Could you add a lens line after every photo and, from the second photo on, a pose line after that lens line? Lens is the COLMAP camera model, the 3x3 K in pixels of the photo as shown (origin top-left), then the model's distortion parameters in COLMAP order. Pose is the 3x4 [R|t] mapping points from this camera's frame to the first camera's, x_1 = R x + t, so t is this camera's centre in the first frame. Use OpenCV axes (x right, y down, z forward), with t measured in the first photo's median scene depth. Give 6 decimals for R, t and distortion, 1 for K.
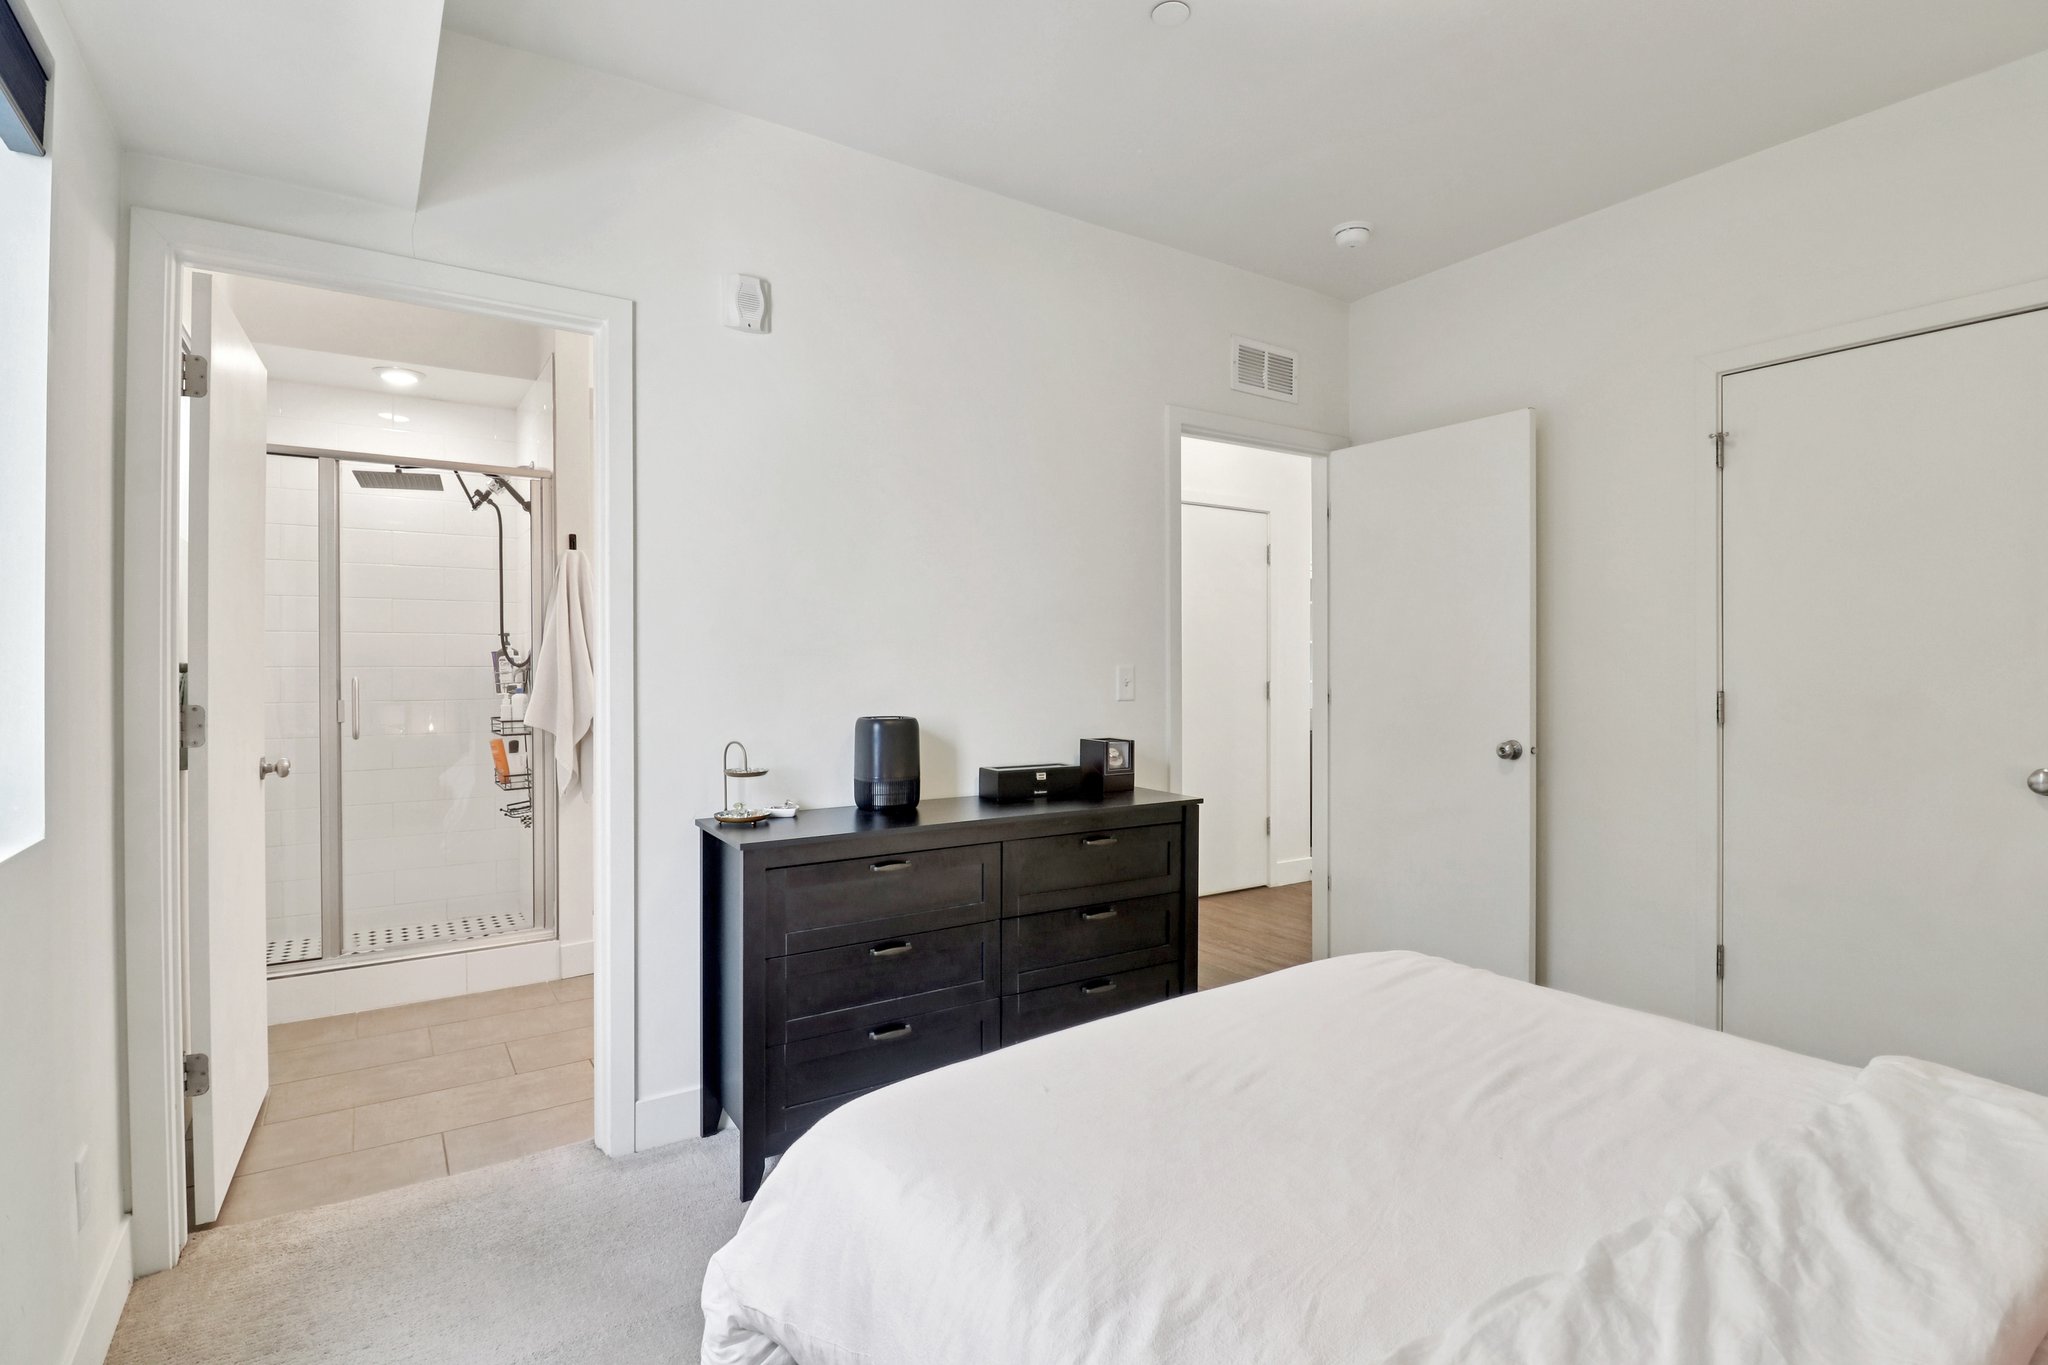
lens RADIAL K [[959.4, 0, 1029.5], [0, 959.4, 689.7], [0, 0, 1]] dist [-0.001257, -0.011769]
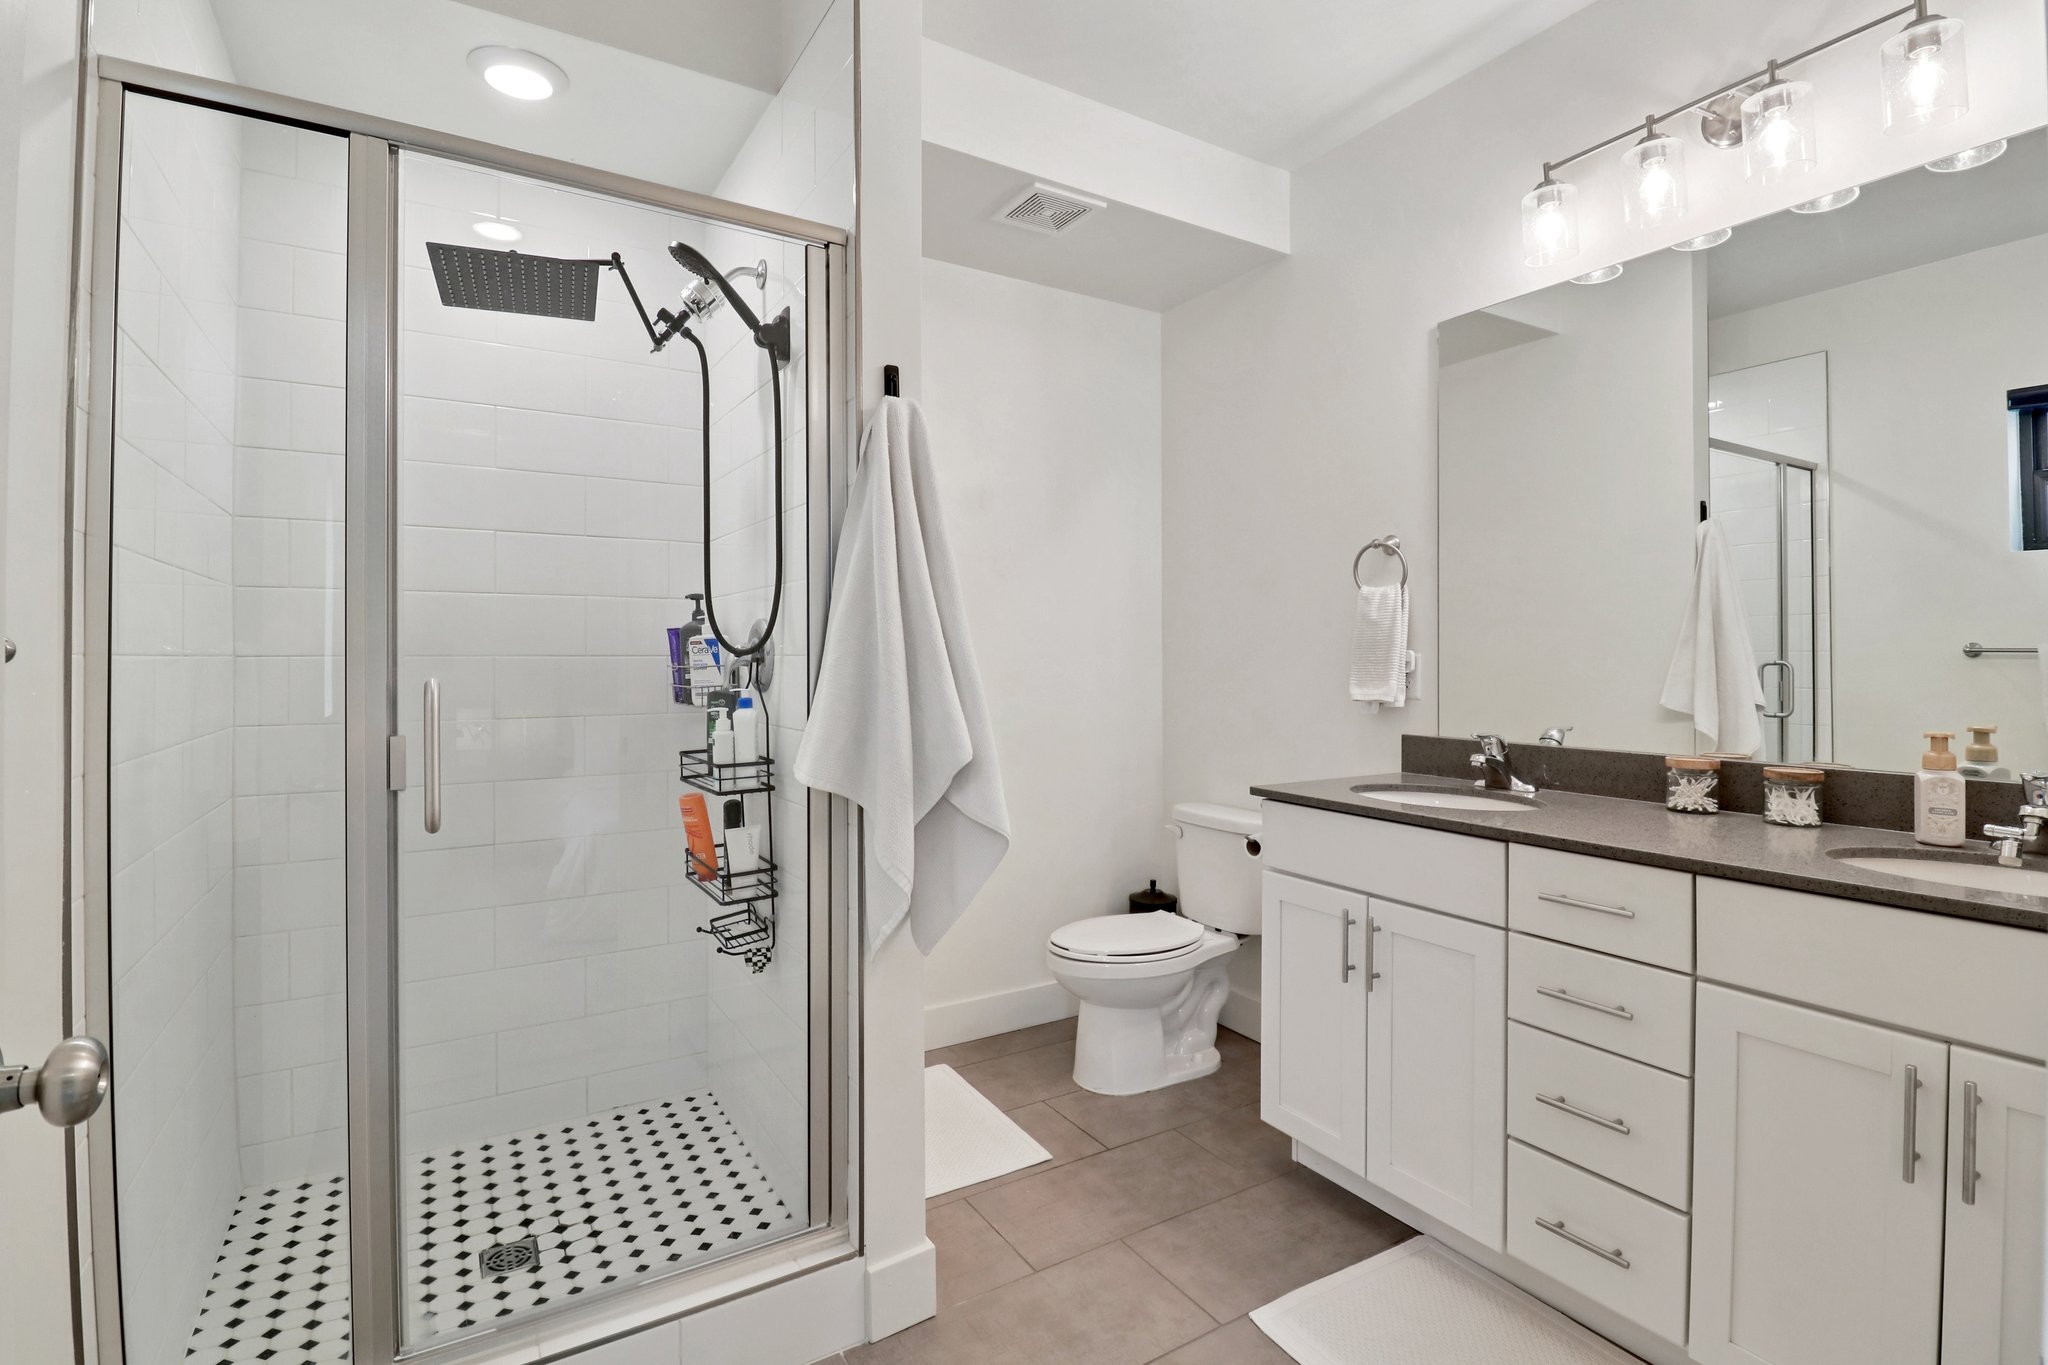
lens RADIAL K [[959.4, 0, 1033.4], [0, 959.4, 667.9], [0, 0, 1]] dist [-0.001257, -0.011769]
pose [[0.999069, -0.001628, -0.043118, -0.357528], [0.001052, 0.999910, -0.013374, -0.010199], [0.043136, 0.013317, 0.998980, 0.500000]]
